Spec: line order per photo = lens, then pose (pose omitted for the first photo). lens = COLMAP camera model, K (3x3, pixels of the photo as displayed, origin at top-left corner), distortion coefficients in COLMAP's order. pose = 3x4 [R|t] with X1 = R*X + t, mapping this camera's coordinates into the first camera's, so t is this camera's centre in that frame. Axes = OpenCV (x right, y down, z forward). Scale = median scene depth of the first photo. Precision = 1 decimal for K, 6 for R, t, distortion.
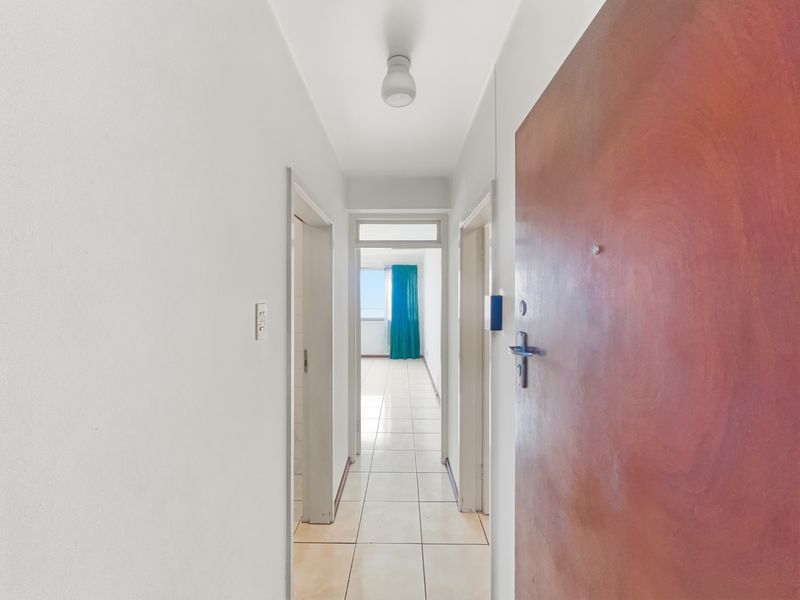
lens RADIAL K [[320.0, 0, 400.0], [0, 320.0, 300.0], [0, 0, 1]] dist [-0.000403, -0.000208]
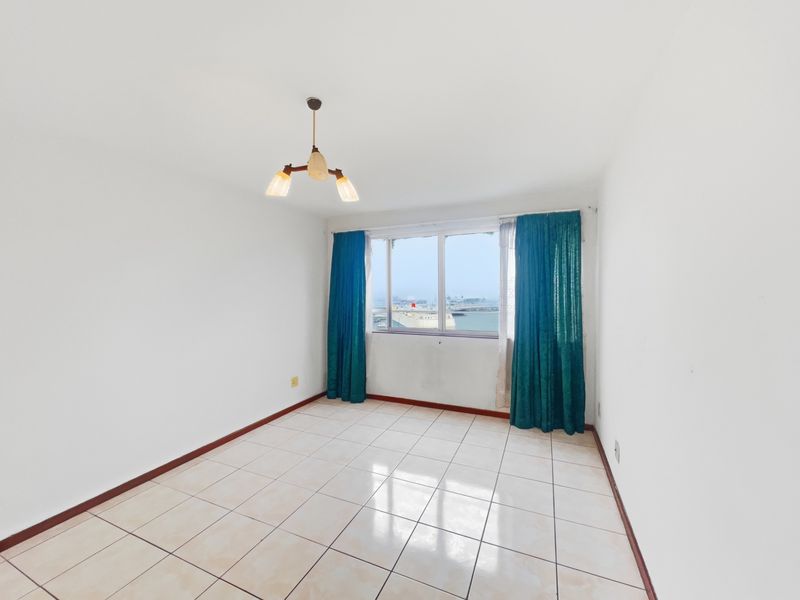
lens RADIAL K [[326.2, 0, 394.6], [0, 326.2, 296.2], [0, 0, 1]] dist [0.000197, -0.000178]
pose [[0.914228, 0.009667, -0.405085, 0.004645], [0.001219, 0.999645, 0.026606, -0.009948], [0.405199, -0.024818, 0.913892, 0.510070]]
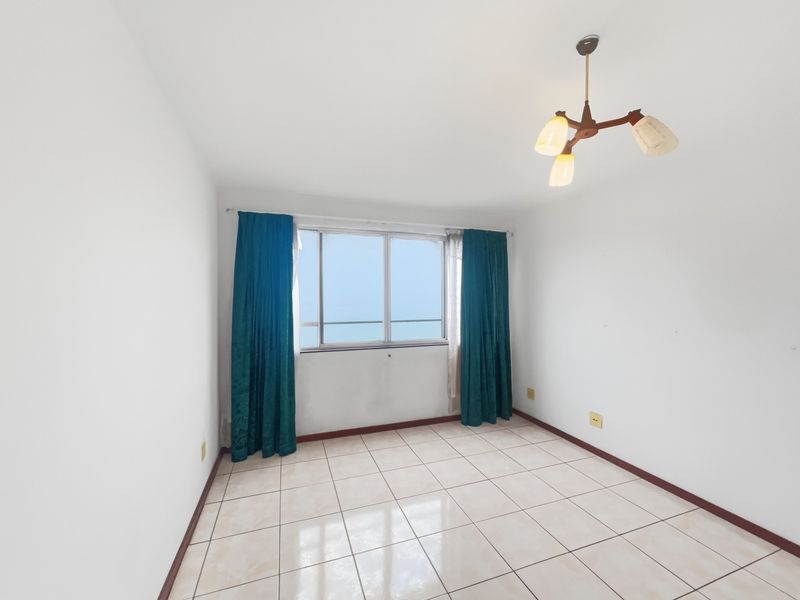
lens RADIAL K [[326.2, 0, 394.6], [0, 326.2, 296.2], [0, 0, 1]] dist [0.000197, -0.000178]
pose [[0.943910, 0.009728, 0.330058, -0.286244], [-0.010413, 0.999946, 0.000307, -0.007351], [-0.330037, -0.003727, 0.943961, 0.569443]]
